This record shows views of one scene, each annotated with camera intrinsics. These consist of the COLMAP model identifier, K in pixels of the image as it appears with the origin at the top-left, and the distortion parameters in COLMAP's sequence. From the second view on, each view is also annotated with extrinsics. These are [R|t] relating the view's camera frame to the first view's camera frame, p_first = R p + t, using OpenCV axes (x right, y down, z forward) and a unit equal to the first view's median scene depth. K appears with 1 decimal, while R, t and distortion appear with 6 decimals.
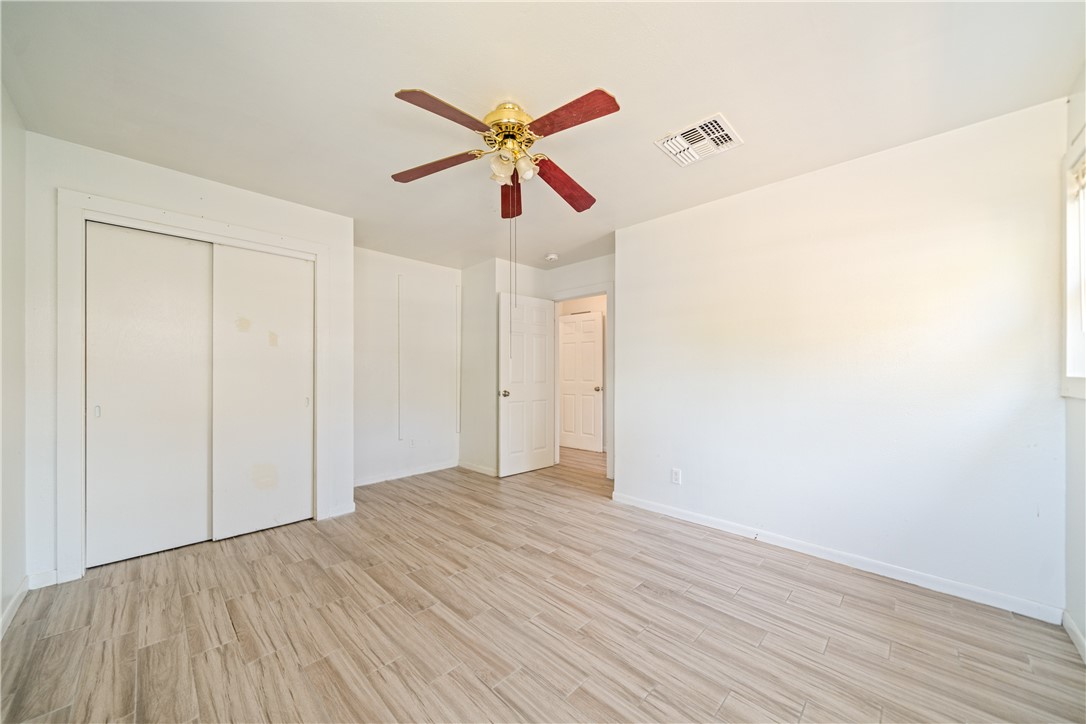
lens RADIAL K [[392.6, 0, 538.4], [0, 392.6, 372.2], [0, 0, 1]] dist [-0.000863, -0.000048]
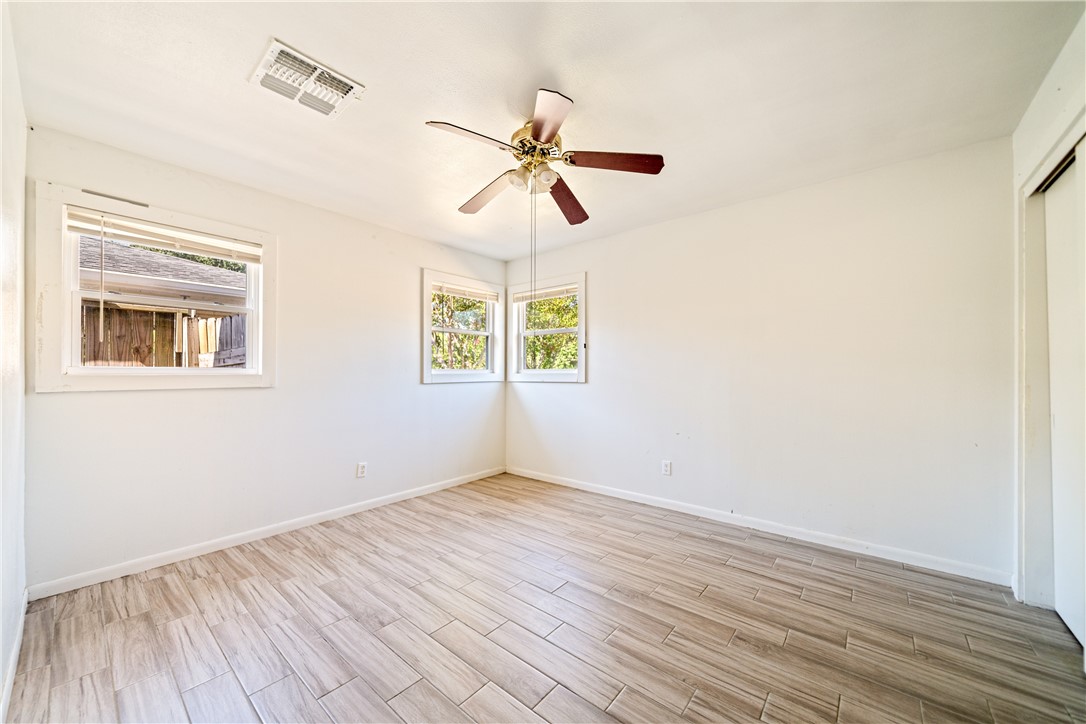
lens RADIAL K [[392.6, 0, 538.4], [0, 392.6, 372.2], [0, 0, 1]] dist [-0.000863, -0.000048]
pose [[-0.997216, -0.002456, -0.074525, -0.000524], [-0.002447, 0.999997, -0.000204, 0.001360], [0.074526, -0.000021, -0.997219, 1.948175]]
